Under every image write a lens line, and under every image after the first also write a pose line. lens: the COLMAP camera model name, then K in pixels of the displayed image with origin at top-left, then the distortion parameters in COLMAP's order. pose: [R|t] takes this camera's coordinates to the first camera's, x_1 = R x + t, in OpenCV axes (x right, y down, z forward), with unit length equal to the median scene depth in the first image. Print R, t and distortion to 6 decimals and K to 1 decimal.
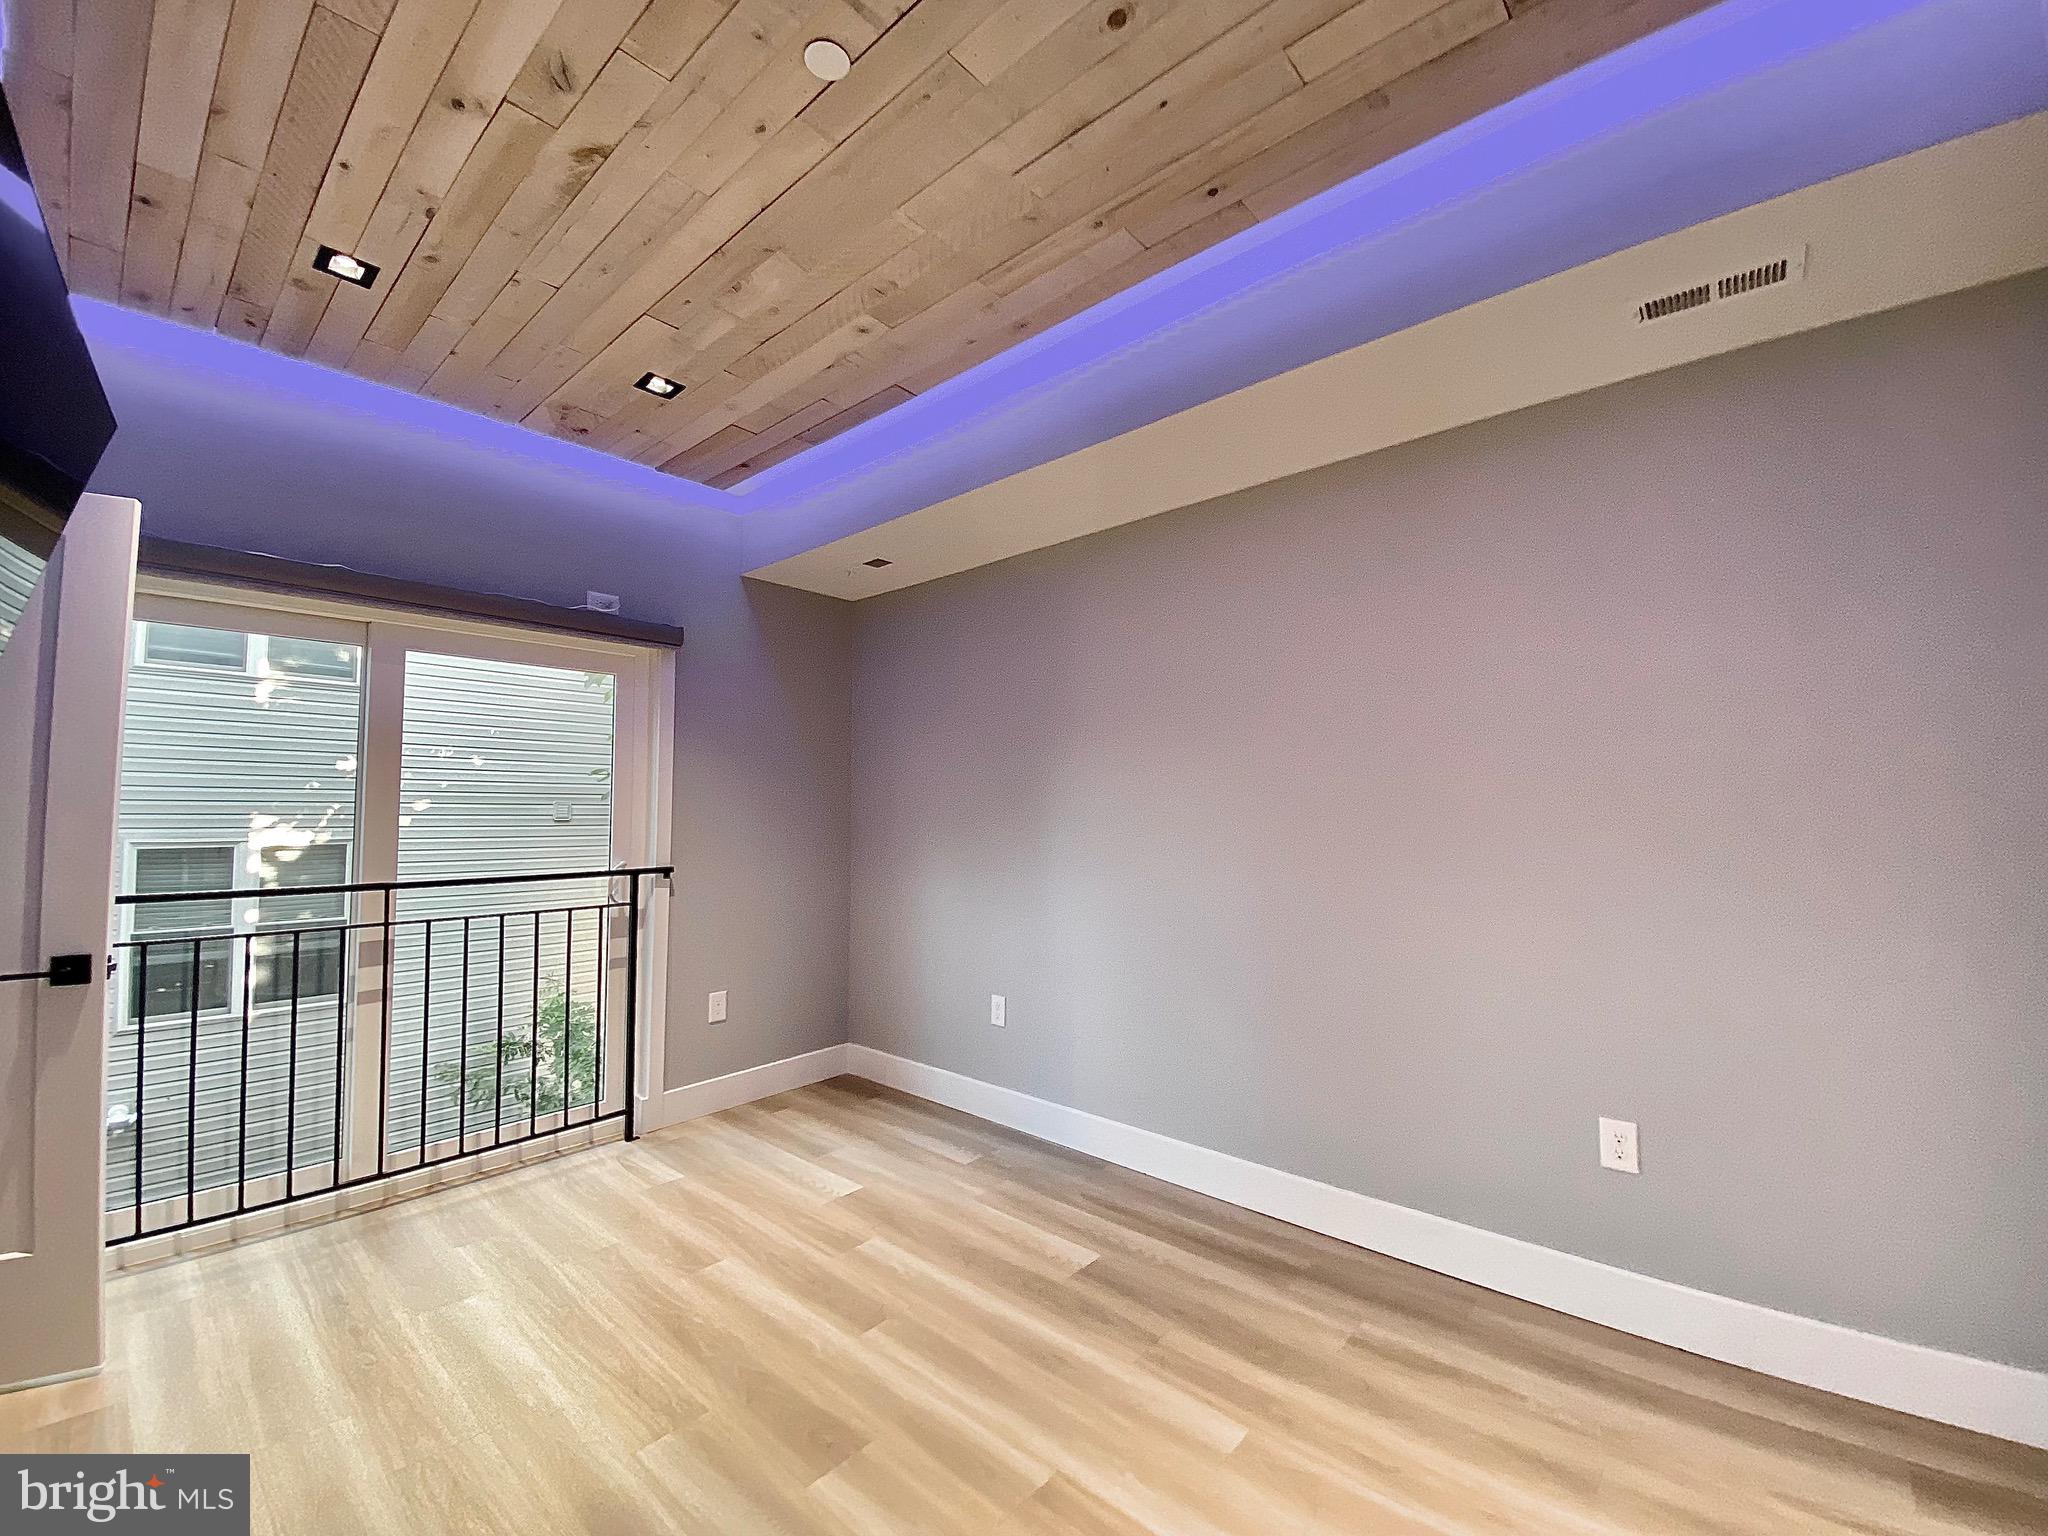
lens RADIAL K [[836.7, 0, 1017.8], [0, 836.7, 767.1], [0, 0, 1]] dist [0.022569, -0.020326]
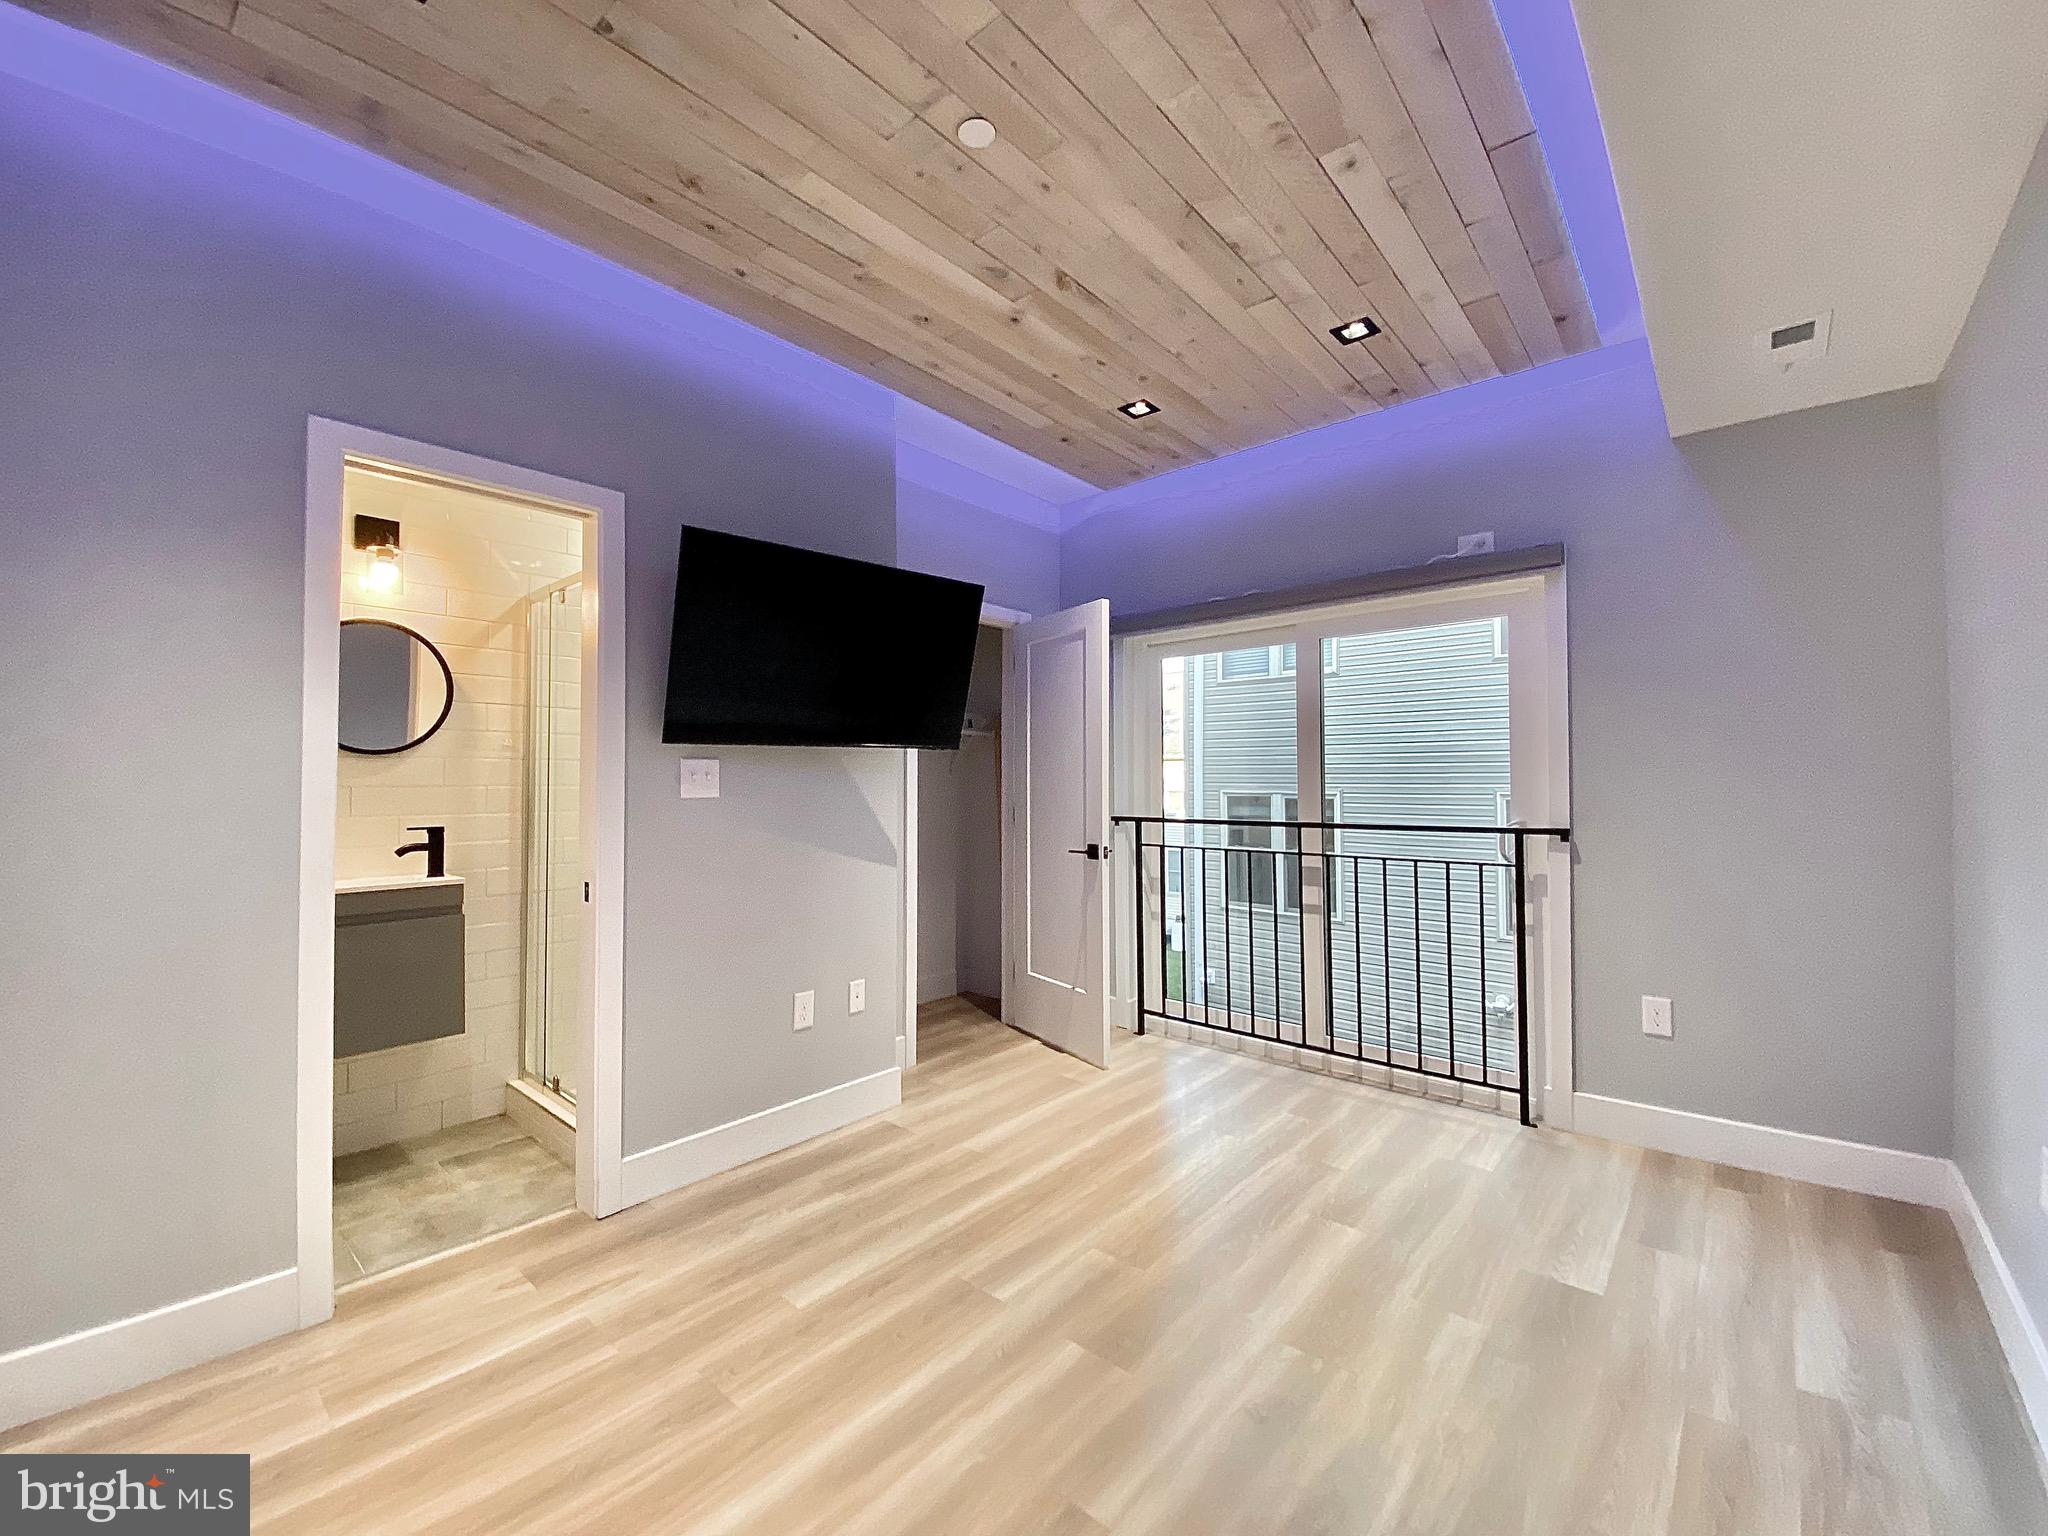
lens RADIAL K [[831.9, 0, 1020.3], [0, 831.9, 766.4], [0, 0, 1]] dist [0.033580, -0.028911]
pose [[0.010002, -0.013614, -0.999857, 0.526789], [0.063220, 0.997915, -0.012955, 0.040059], [0.997949, -0.063082, 0.010841, 0.551476]]
